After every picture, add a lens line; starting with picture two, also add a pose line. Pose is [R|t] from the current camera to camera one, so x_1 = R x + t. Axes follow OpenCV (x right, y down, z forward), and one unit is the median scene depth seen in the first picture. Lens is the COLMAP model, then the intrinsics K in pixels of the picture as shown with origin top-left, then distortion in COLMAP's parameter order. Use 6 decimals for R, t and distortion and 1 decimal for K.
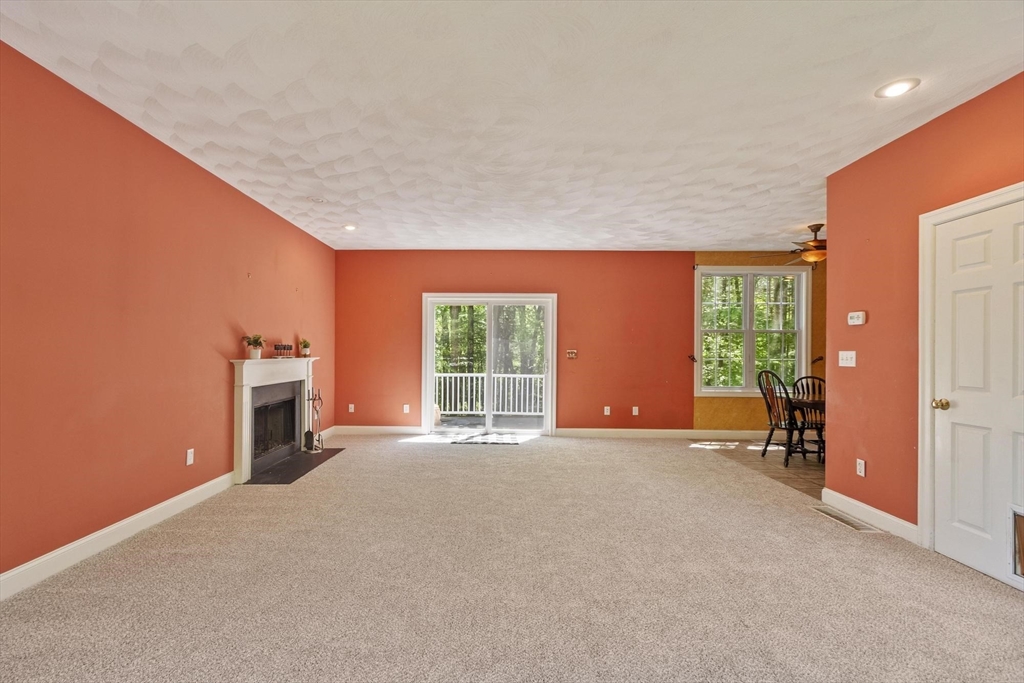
lens RADIAL K [[452.7, 0, 496.9], [0, 452.7, 351.4], [0, 0, 1]] dist [0.009638, -0.000007]
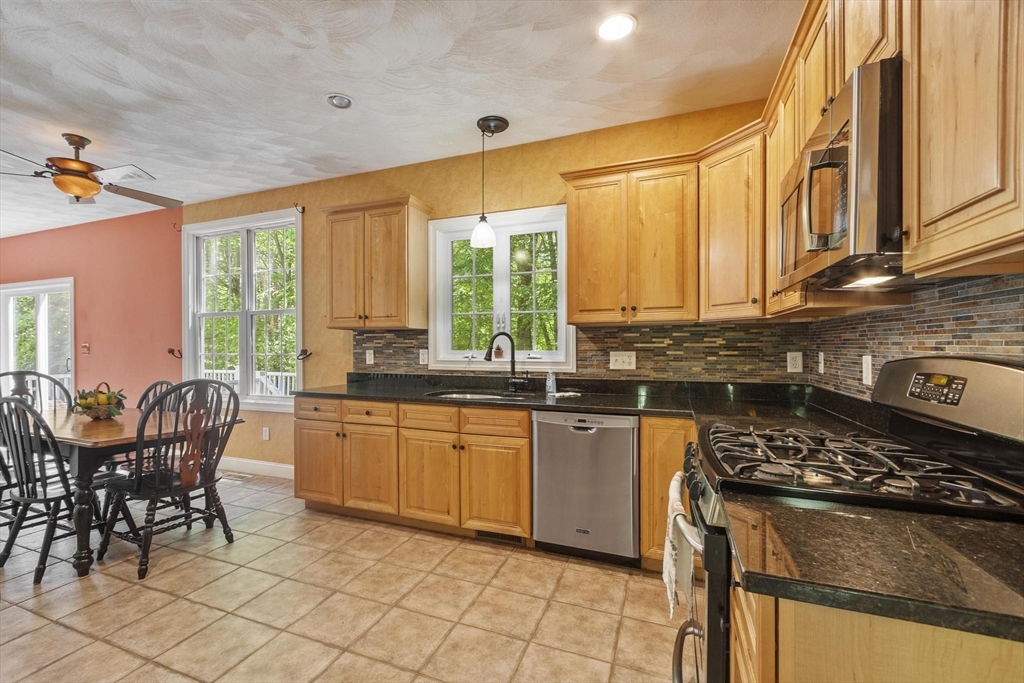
lens RADIAL K [[445.5, 0, 488.7], [0, 445.5, 349.8], [0, 0, 1]] dist [0.002311, -0.000102]
pose [[0.929664, -0.007795, -0.368325, 1.151274], [0.011373, 0.999907, 0.007546, 0.010647], [0.368232, -0.011205, 0.929666, 0.513702]]
